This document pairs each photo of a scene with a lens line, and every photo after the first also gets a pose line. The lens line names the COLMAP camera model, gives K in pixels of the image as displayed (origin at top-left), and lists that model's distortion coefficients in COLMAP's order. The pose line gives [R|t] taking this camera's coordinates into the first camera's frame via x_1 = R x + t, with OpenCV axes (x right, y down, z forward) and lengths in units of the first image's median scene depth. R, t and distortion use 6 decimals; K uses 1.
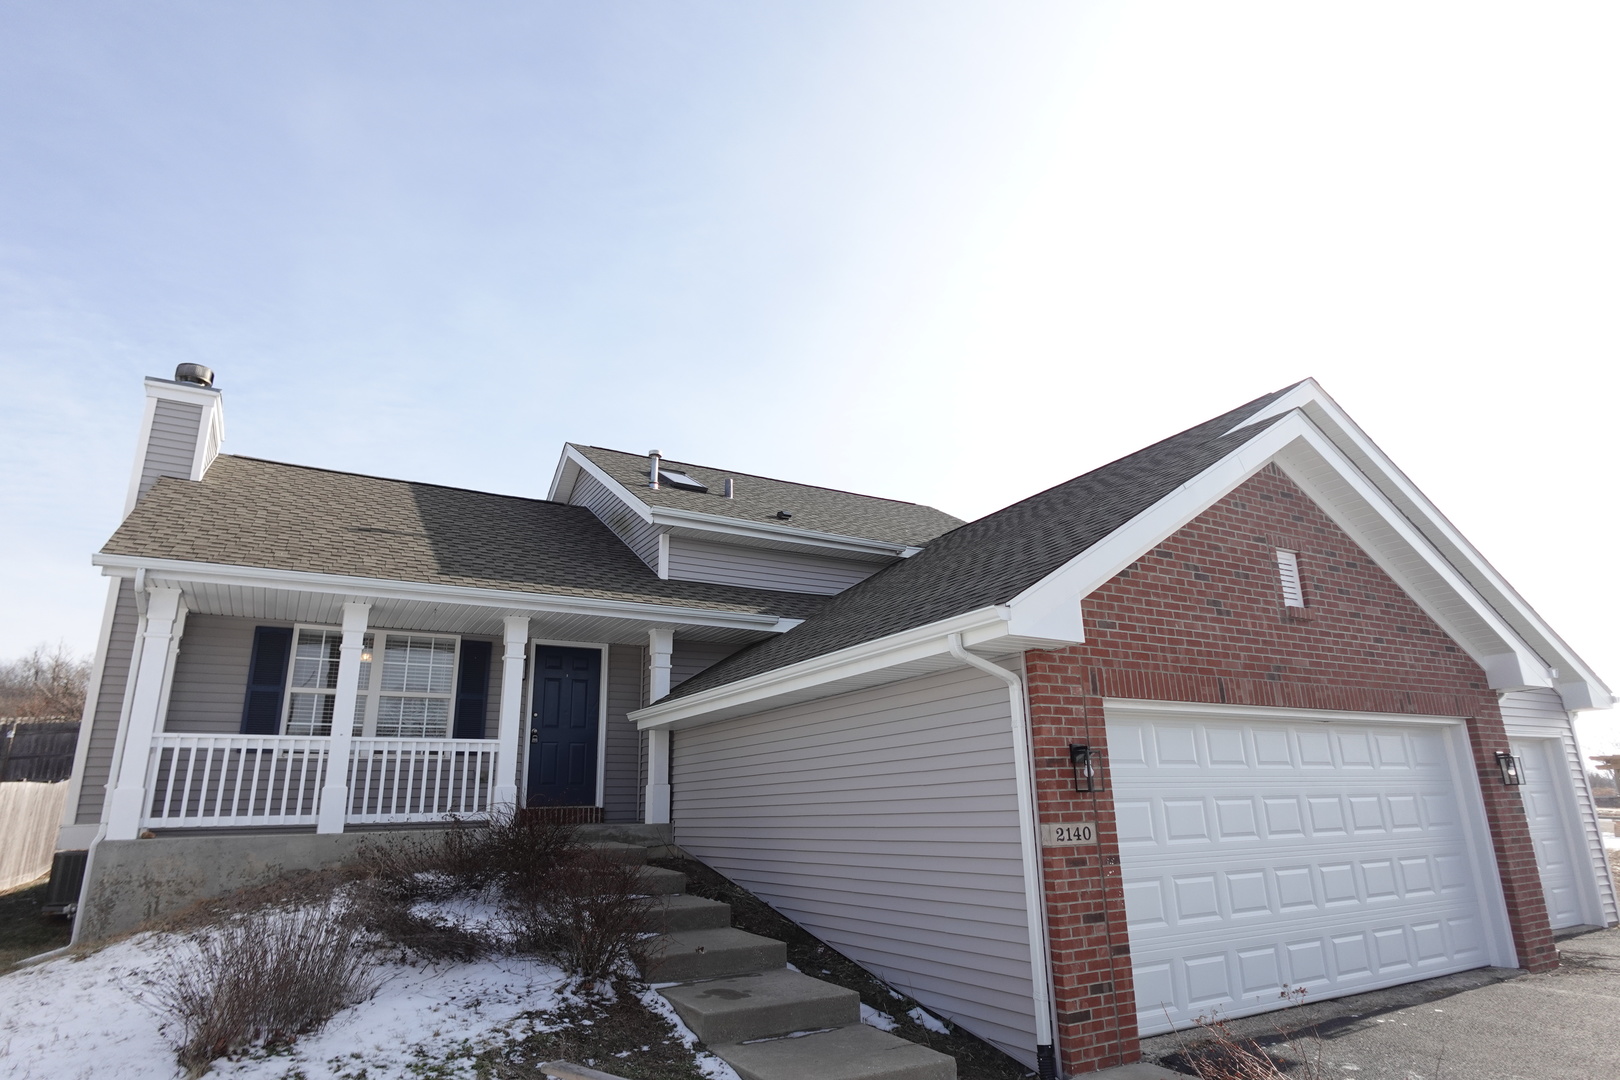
lens RADIAL K [[917.8, 0, 807.0], [0, 917.8, 552.1], [0, 0, 1]] dist [-0.007213, 0.005824]
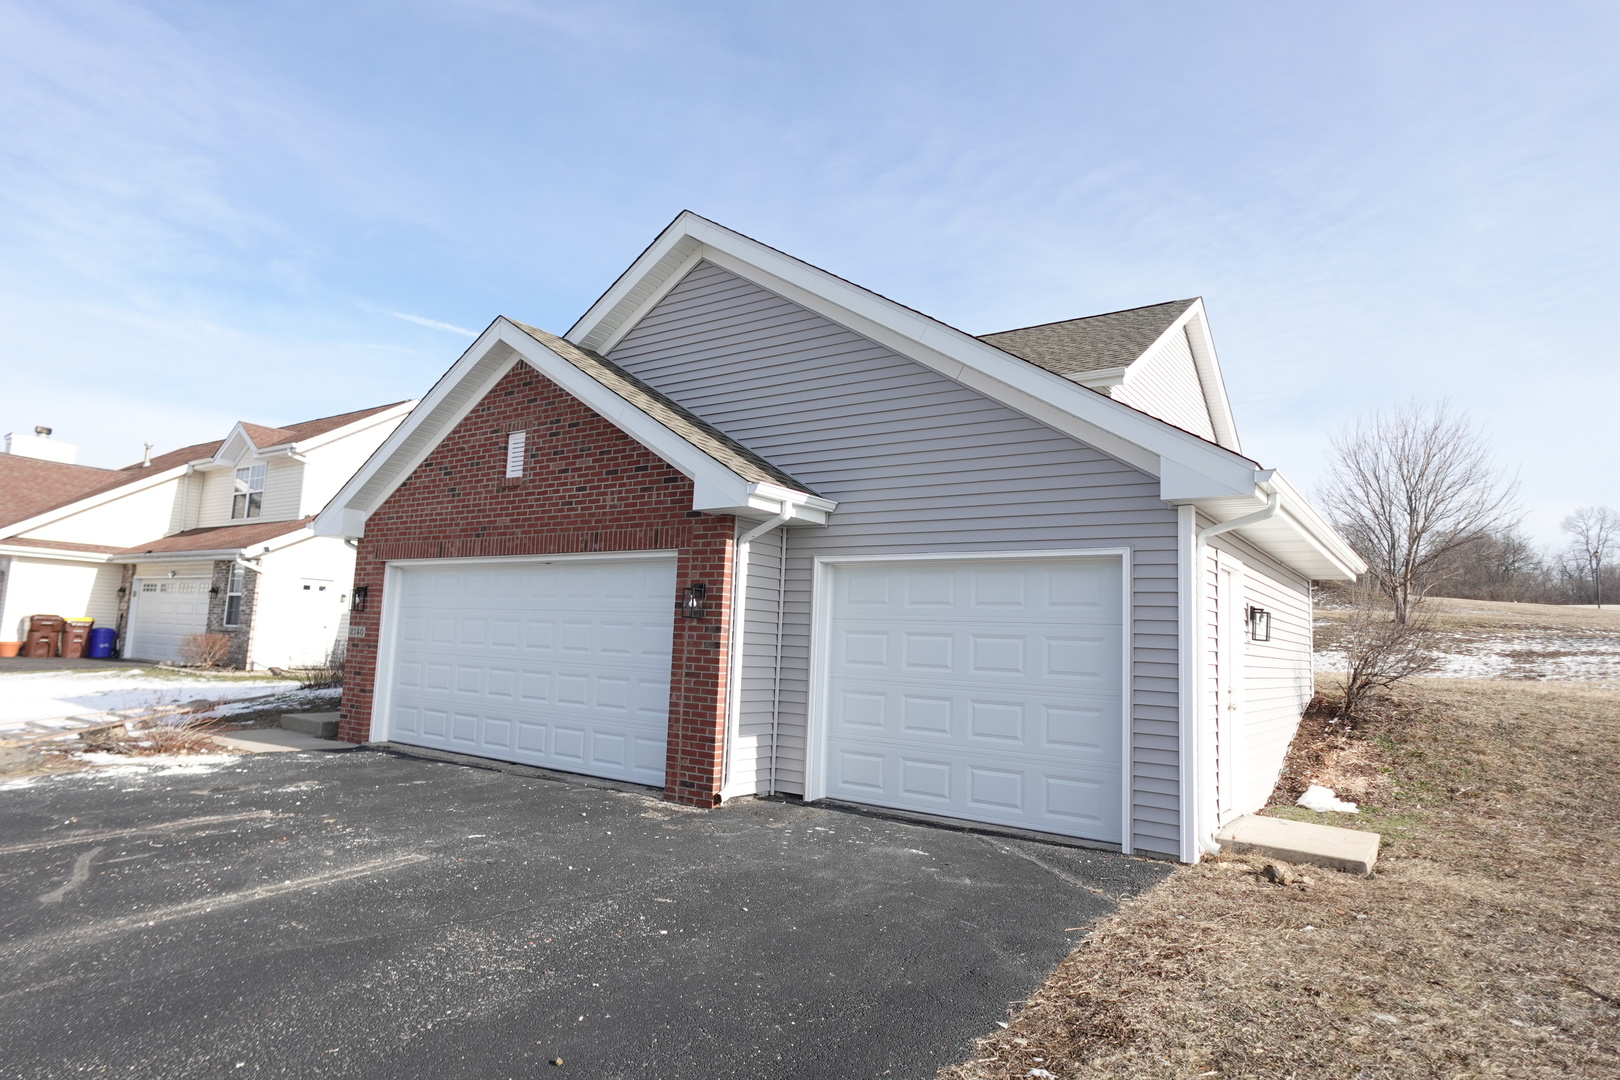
lens RADIAL K [[917.8, 0, 804.5], [0, 917.8, 528.6], [0, 0, 1]] dist [-0.007213, 0.005824]
pose [[0.422526, -0.063268, -0.904140, 1.985725], [0.213163, 0.976516, 0.031284, 0.188589], [0.880927, -0.205948, 0.426090, 0.844804]]
